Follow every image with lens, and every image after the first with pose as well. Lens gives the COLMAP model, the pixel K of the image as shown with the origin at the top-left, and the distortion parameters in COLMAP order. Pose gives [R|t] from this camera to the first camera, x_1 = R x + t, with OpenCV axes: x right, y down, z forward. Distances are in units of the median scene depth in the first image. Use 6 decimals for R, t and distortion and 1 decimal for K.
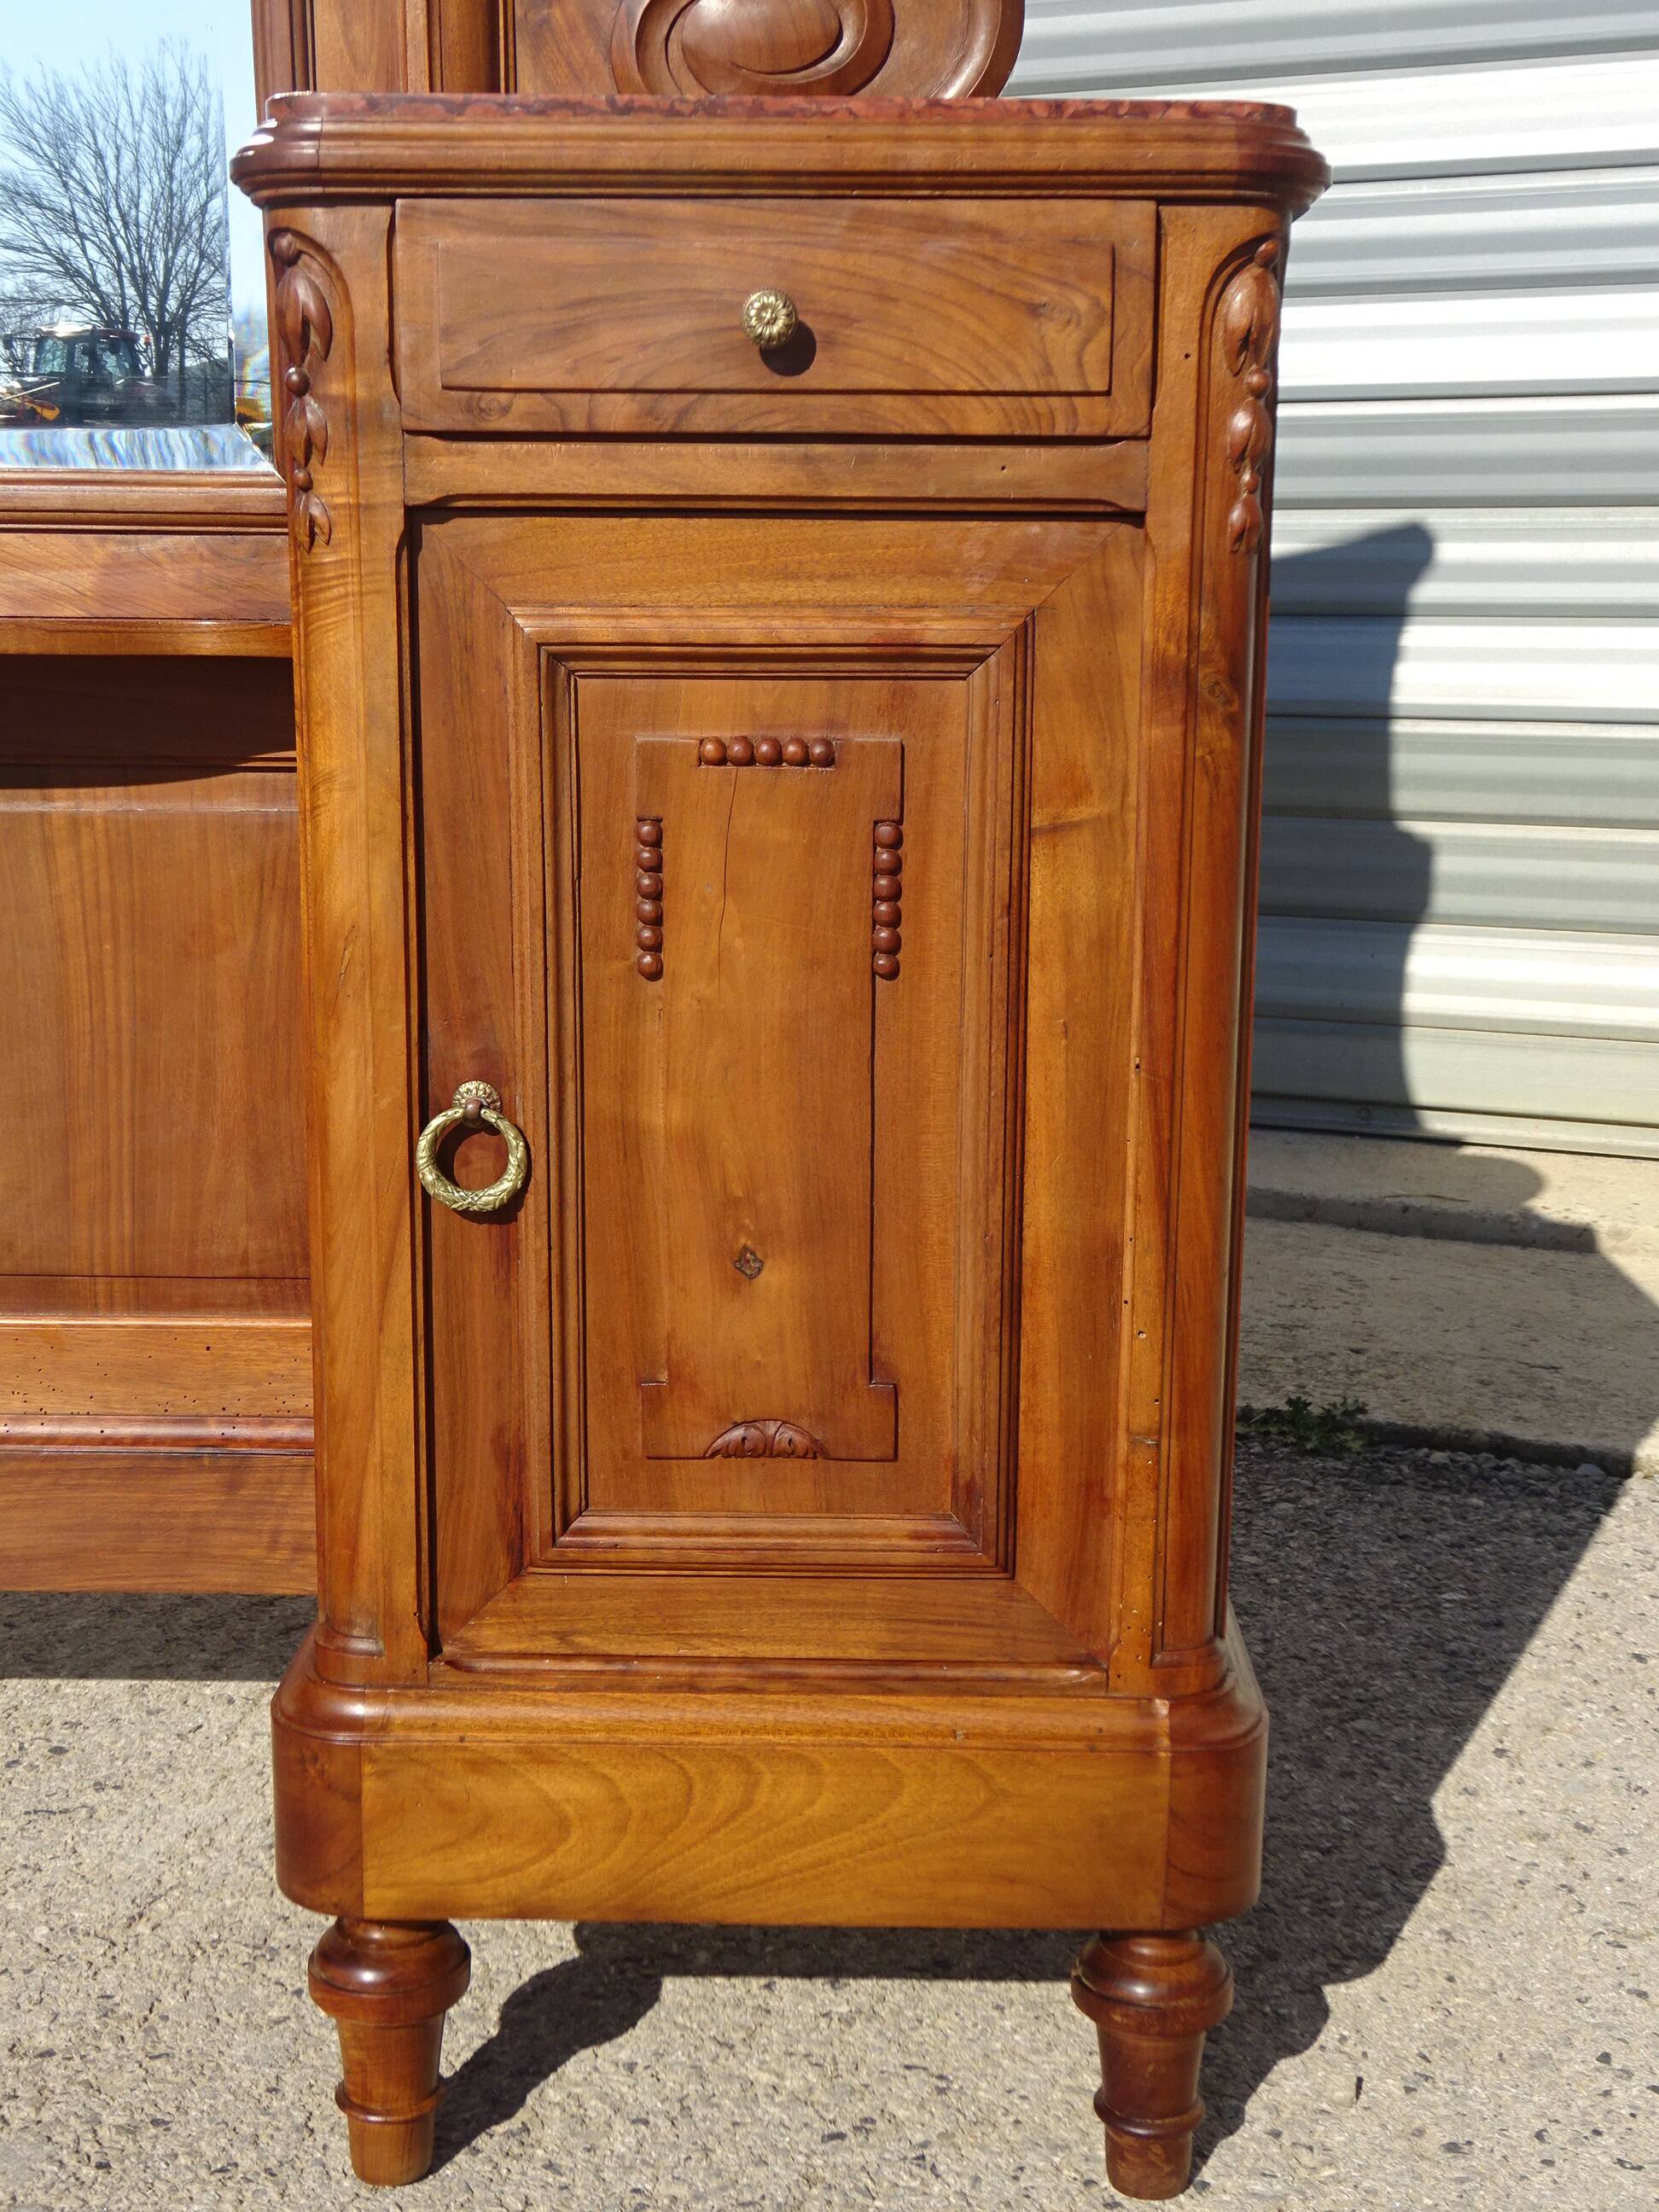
lens RADIAL K [[2661.5, 0, 833.1], [0, 2661.5, 1112.2], [0, 0, 1]] dist [0.024300, 0.000000]
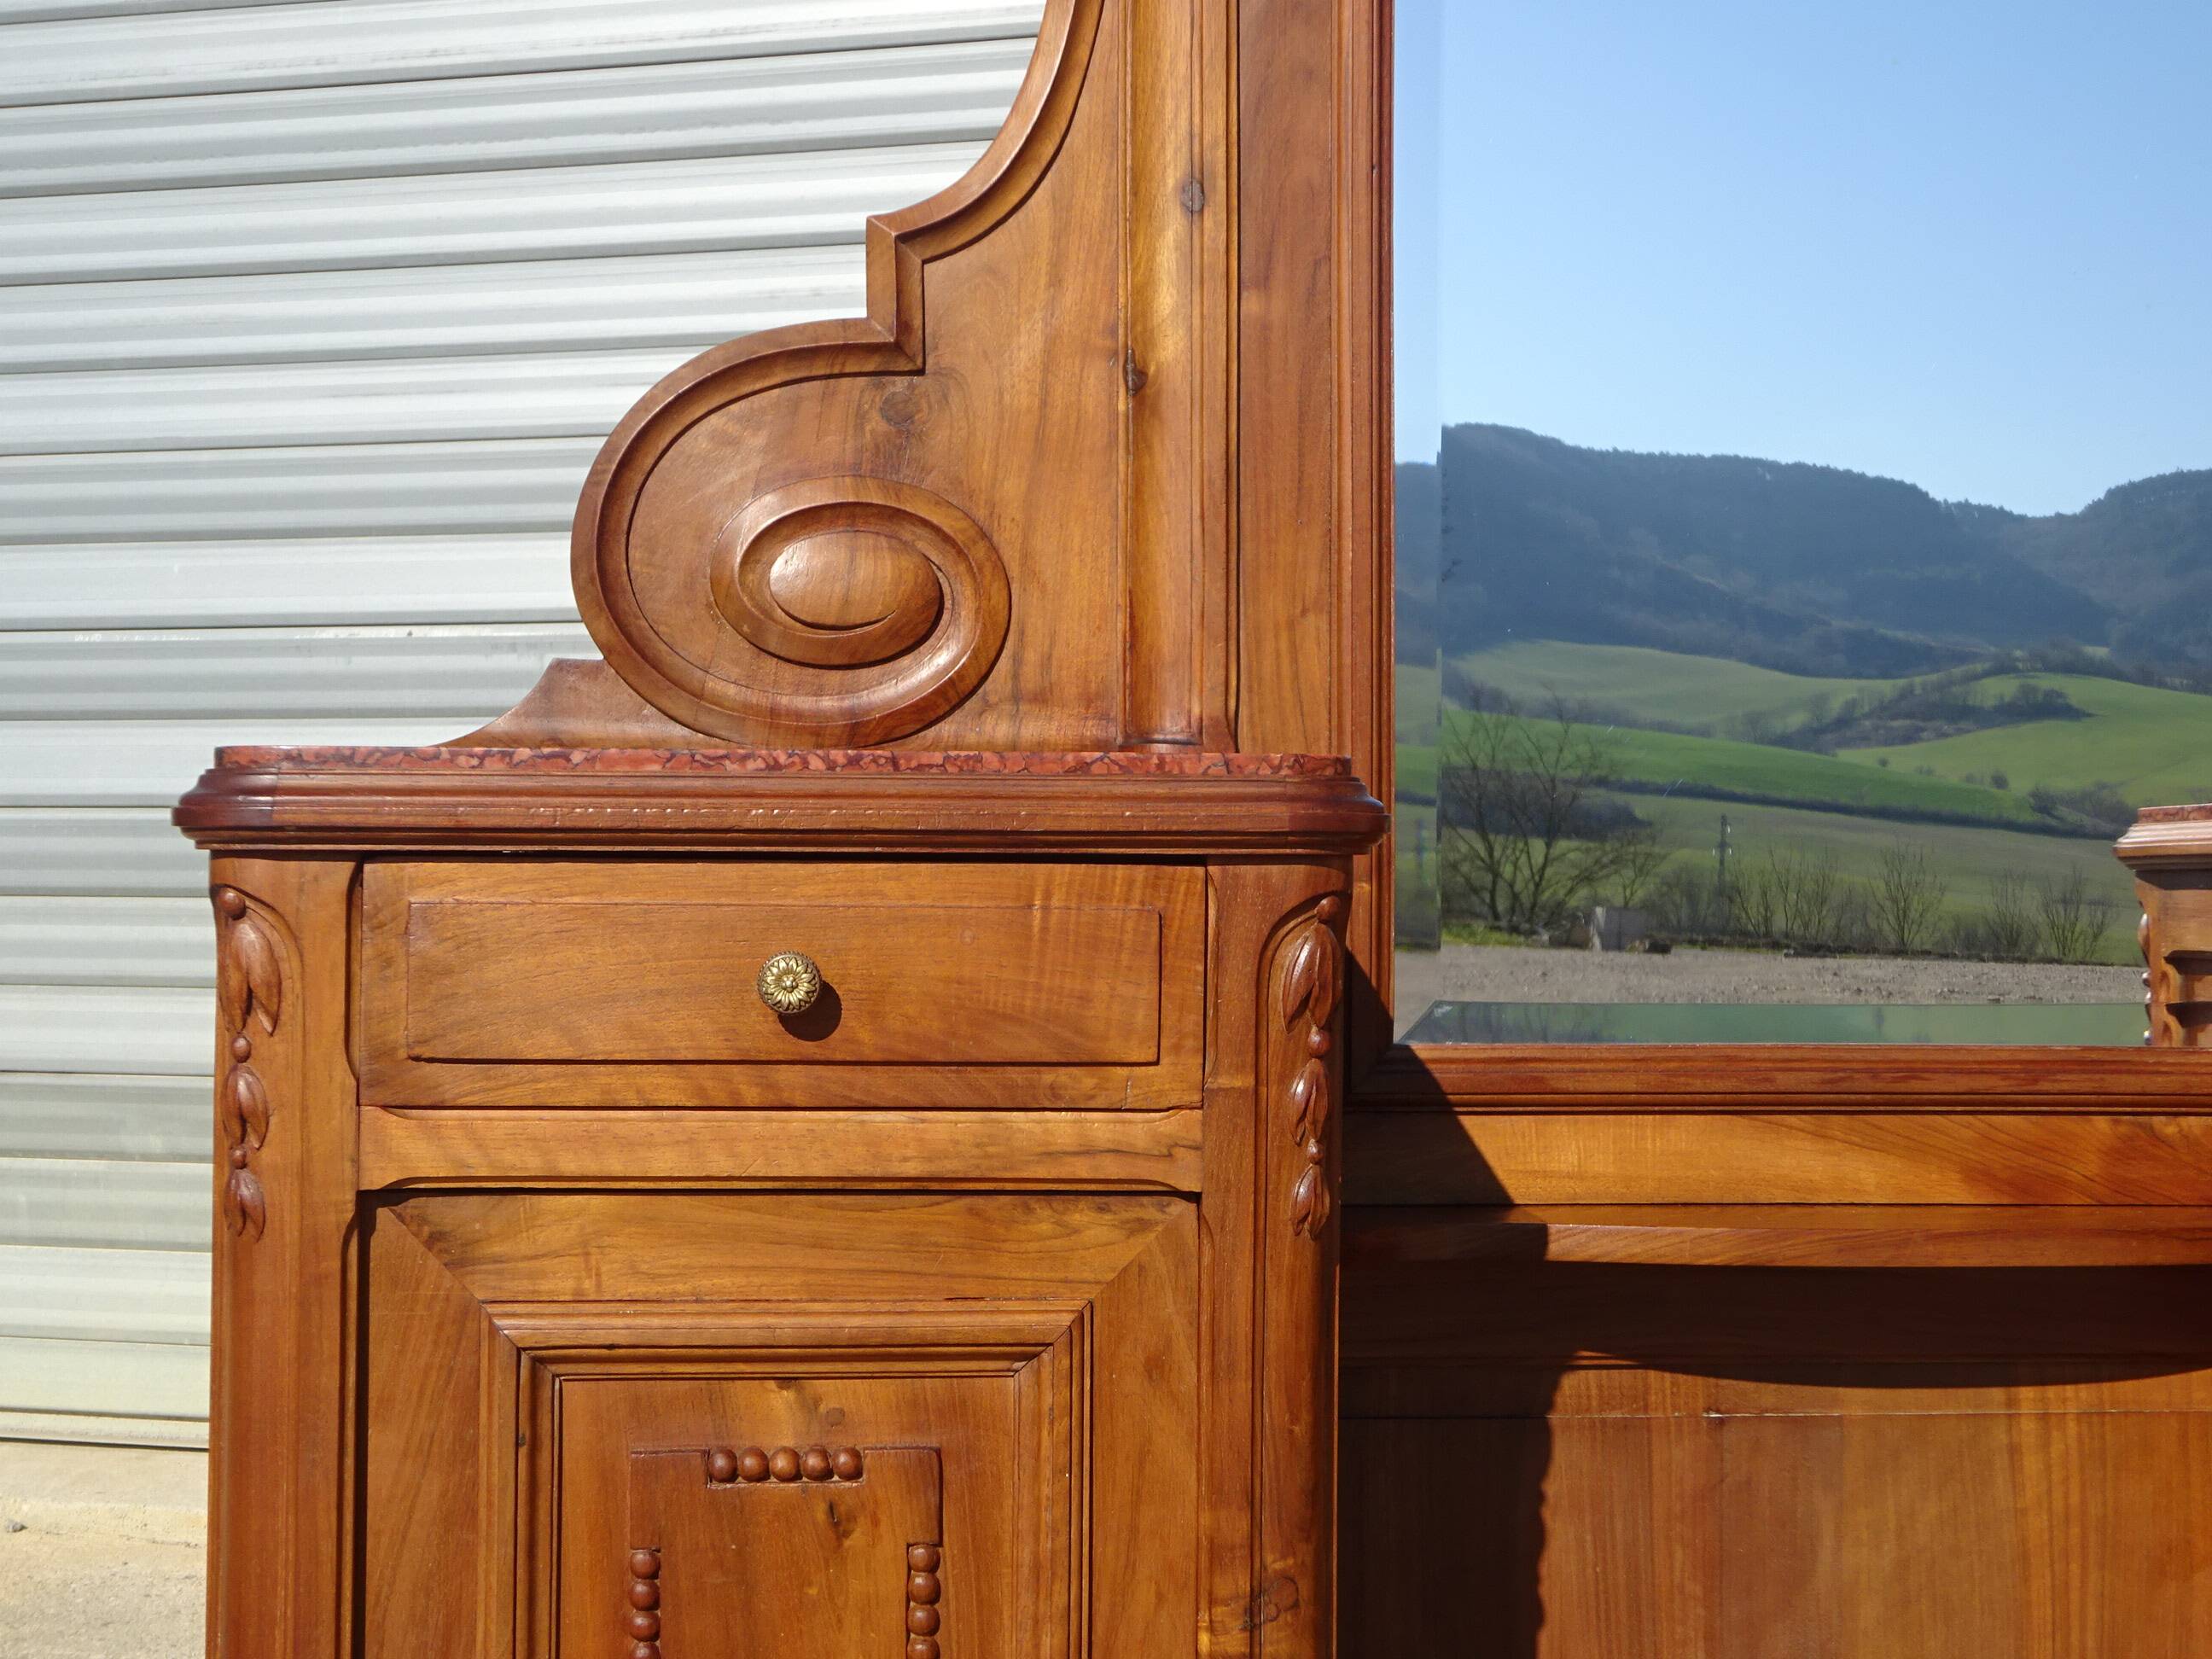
lens RADIAL K [[2927.0, 0, 1111.3], [0, 2927.0, 833.4], [0, 0, 1]] dist [0.039852, 0.000000]
pose [[0.993166, 0.001304, 0.116707, -0.859027], [0.022037, 0.979857, -0.198481, -0.138080], [-0.114615, 0.199696, 0.973131, 0.037451]]
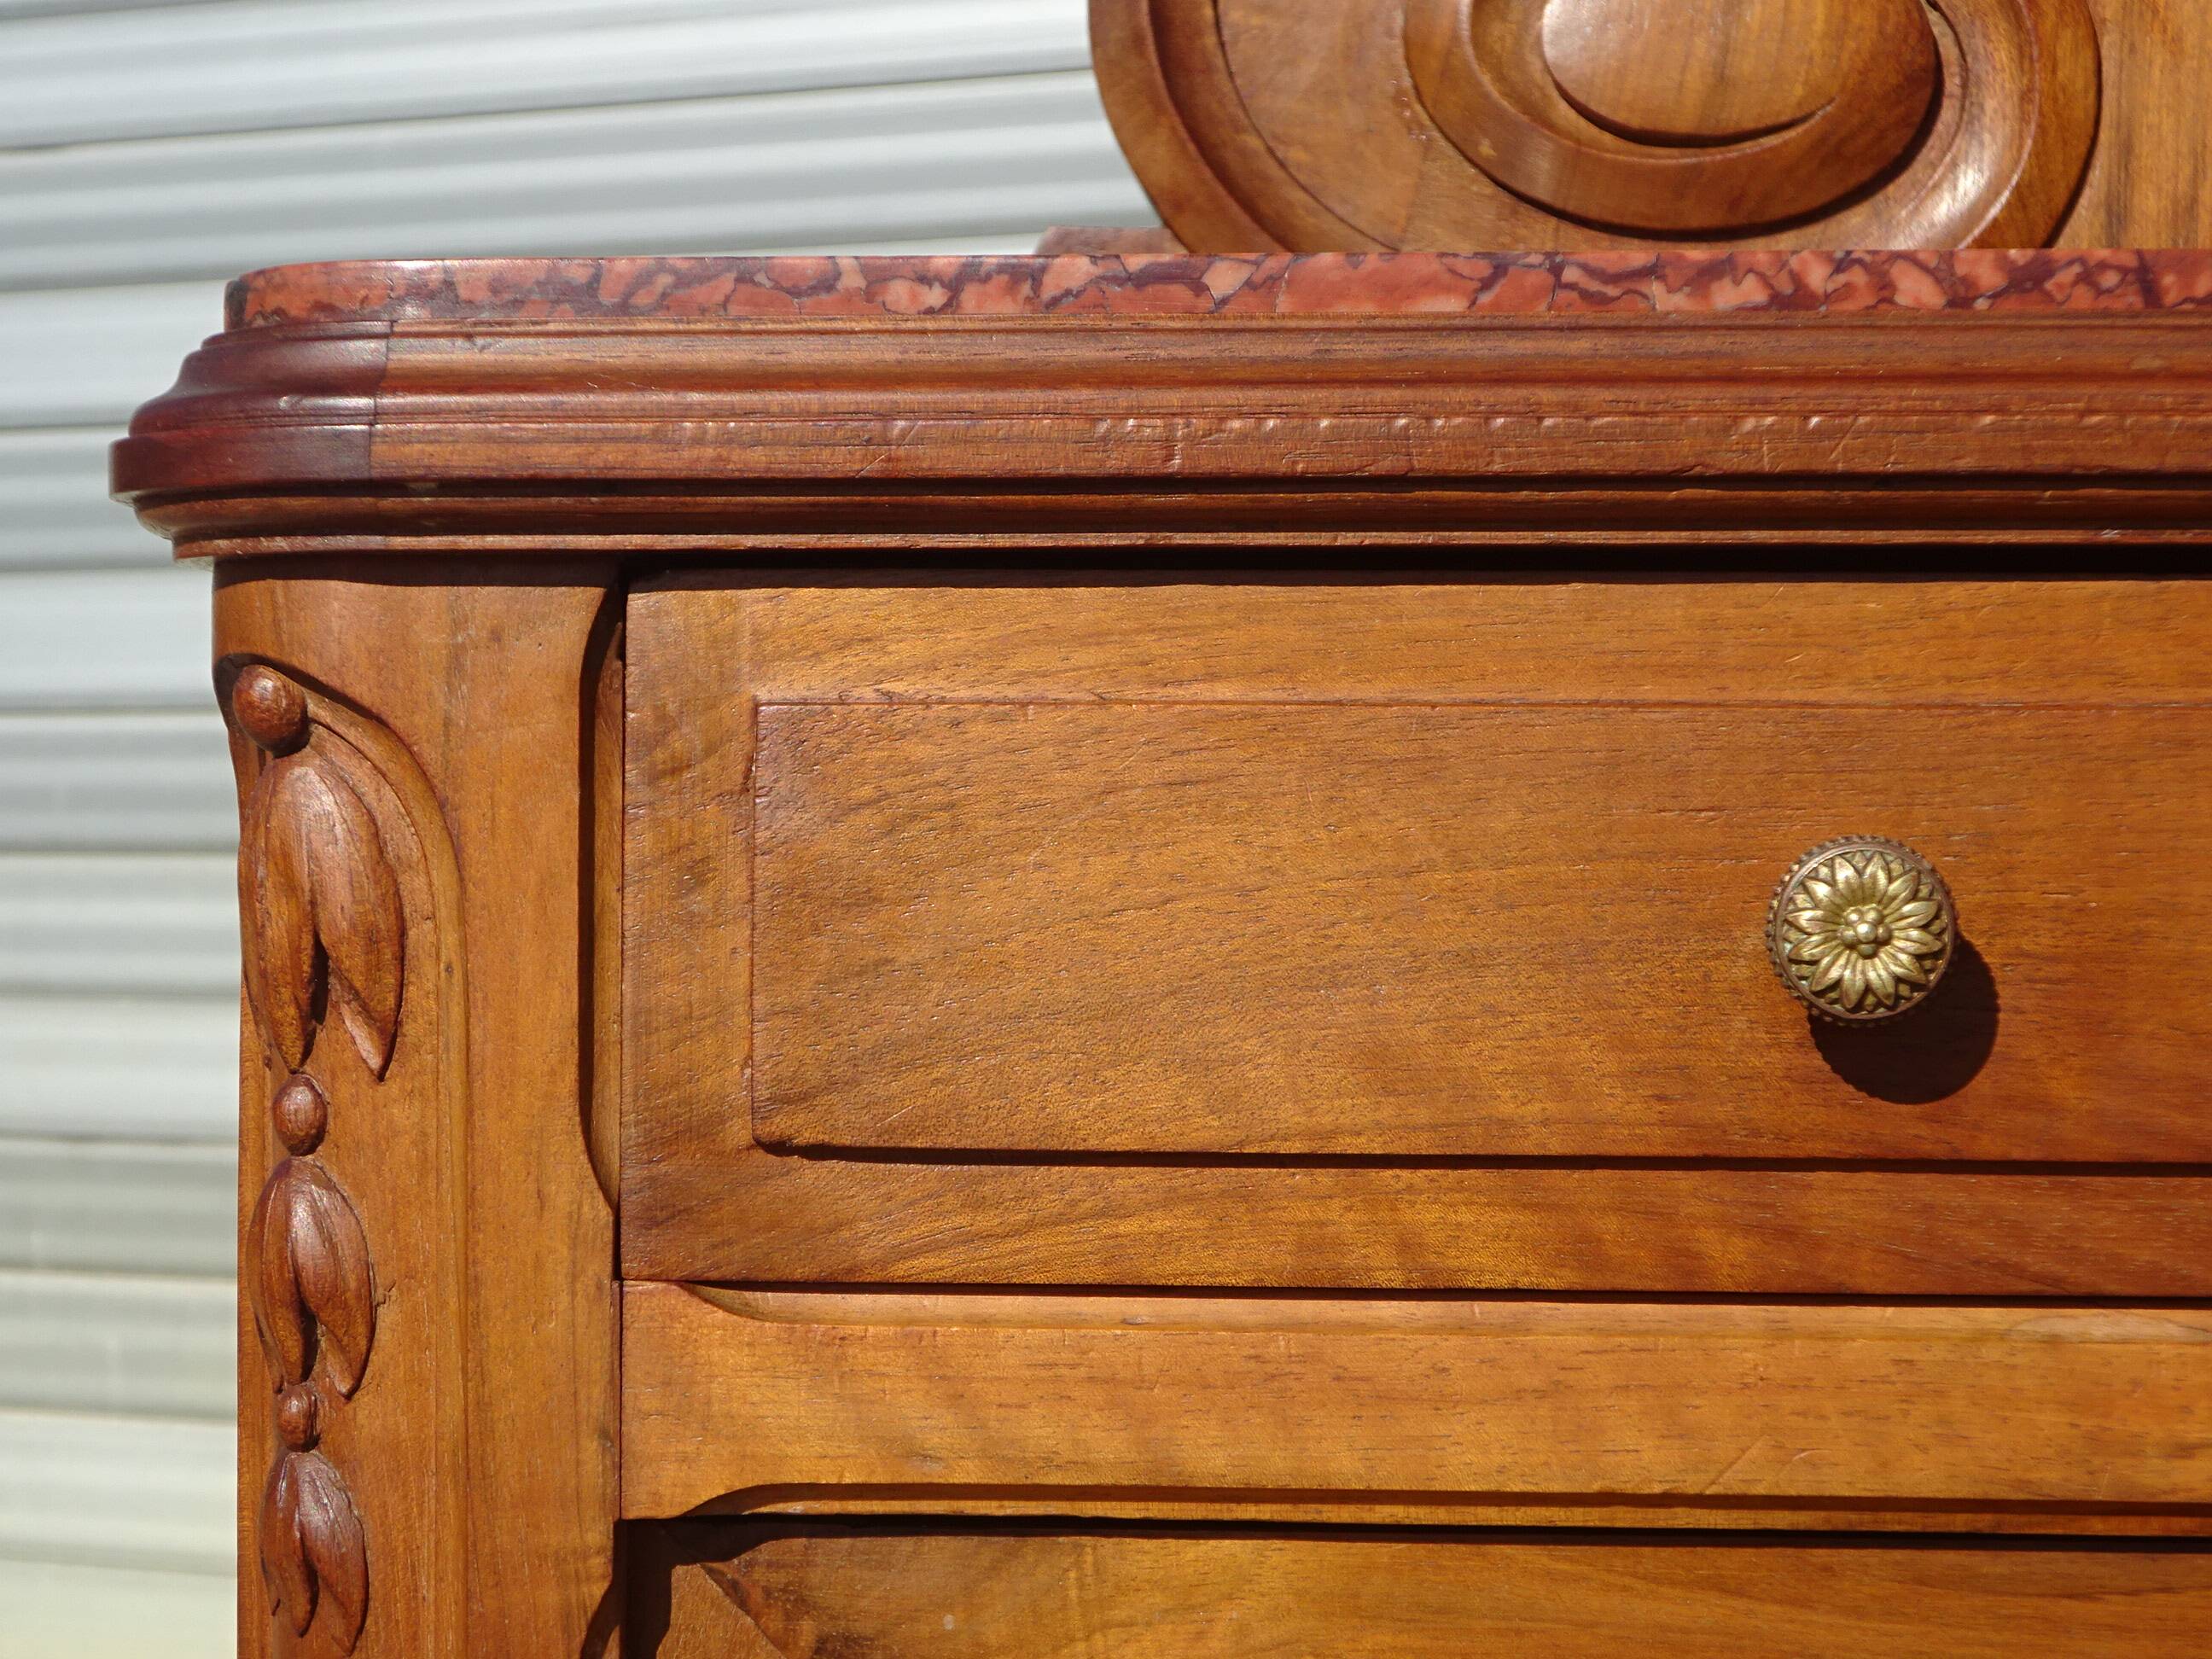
lens RADIAL K [[4353.7, 0, 1124.2], [0, 4353.7, 835.8], [0, 0, 1]] dist [-0.037593, 0.000000]
pose [[0.999743, -0.004127, -0.022298, -0.913208], [-0.000168, 0.981929, -0.189249, -0.193390], [0.022676, 0.189204, 0.981676, 0.452117]]
